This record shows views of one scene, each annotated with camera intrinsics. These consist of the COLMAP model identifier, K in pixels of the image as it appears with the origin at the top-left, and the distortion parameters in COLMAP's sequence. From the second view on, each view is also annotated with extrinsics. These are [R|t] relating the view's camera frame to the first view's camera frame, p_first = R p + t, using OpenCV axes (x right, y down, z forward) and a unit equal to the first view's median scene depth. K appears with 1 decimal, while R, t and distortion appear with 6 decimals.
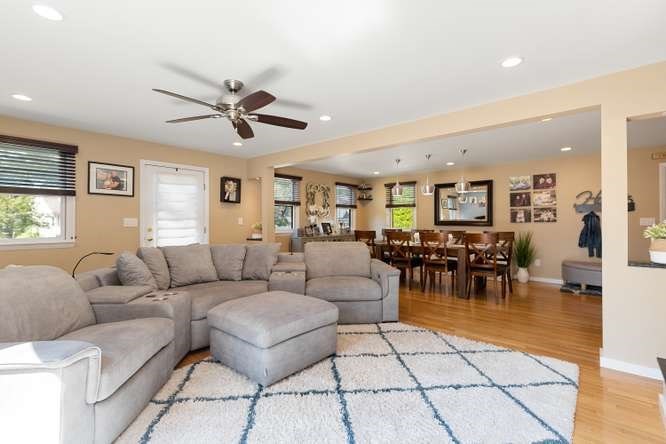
lens RADIAL K [[308.6, 0, 336.5], [0, 308.6, 221.4], [0, 0, 1]] dist [0.012537, -0.003573]
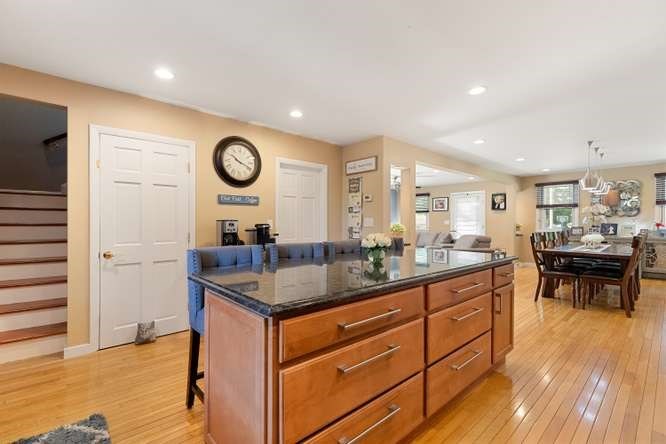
lens RADIAL K [[308.6, 0, 330.0], [0, 308.6, 223.5], [0, 0, 1]] dist [0.012537, -0.003573]
pose [[-0.111208, 0.004714, -0.993786, 1.186955], [0.001092, 0.999989, 0.004621, -0.001032], [0.993797, -0.000571, -0.111212, 0.310954]]
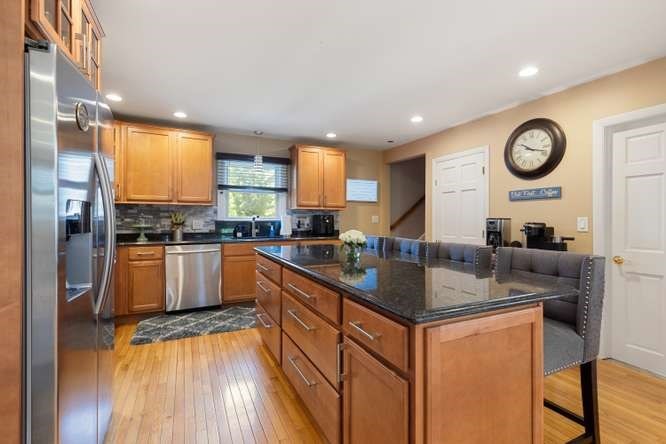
lens RADIAL K [[308.6, 0, 334.2], [0, 308.6, 218.5], [0, 0, 1]] dist [0.012537, -0.003573]
pose [[-0.923963, -0.002279, 0.382475, 0.699761], [-0.005632, 0.999955, -0.007647, 0.001232], [-0.382440, -0.009220, -0.923934, 0.672506]]
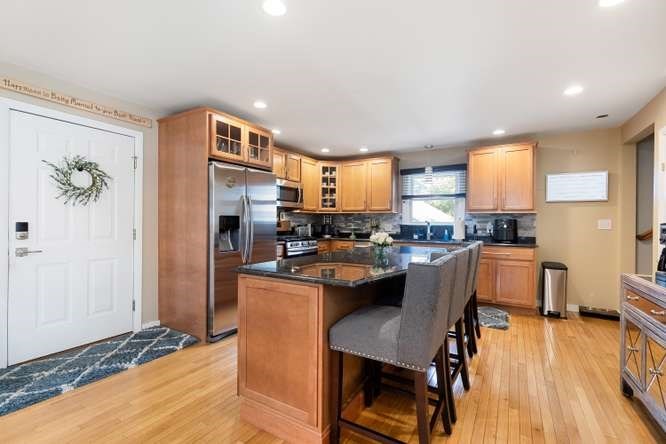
lens RADIAL K [[308.6, 0, 327.6], [0, 308.6, 221.6], [0, 0, 1]] dist [0.012537, -0.003573]
pose [[-0.175866, 0.002033, 0.984412, 0.393045], [-0.012454, 0.999913, -0.004290, -0.000264], [-0.984335, -0.013014, -0.175825, 0.479585]]
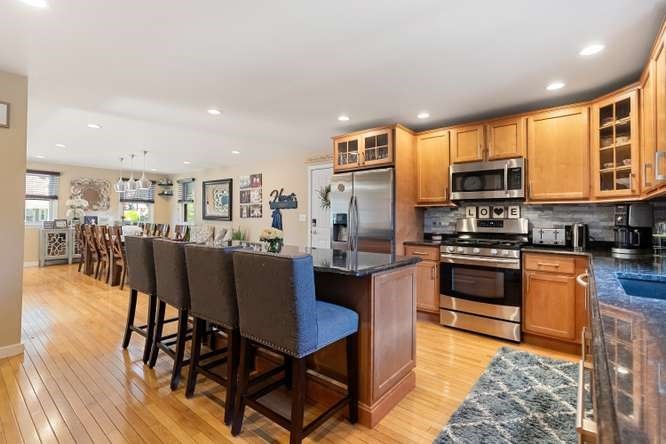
lens RADIAL K [[308.6, 0, 330.1], [0, 308.6, 213.4], [0, 0, 1]] dist [0.012537, -0.003573]
pose [[0.999242, 0.012136, 0.036990, 0.885469], [-0.011749, 0.999874, -0.010659, -0.003975], [-0.037115, 0.010216, 0.999259, -0.110593]]
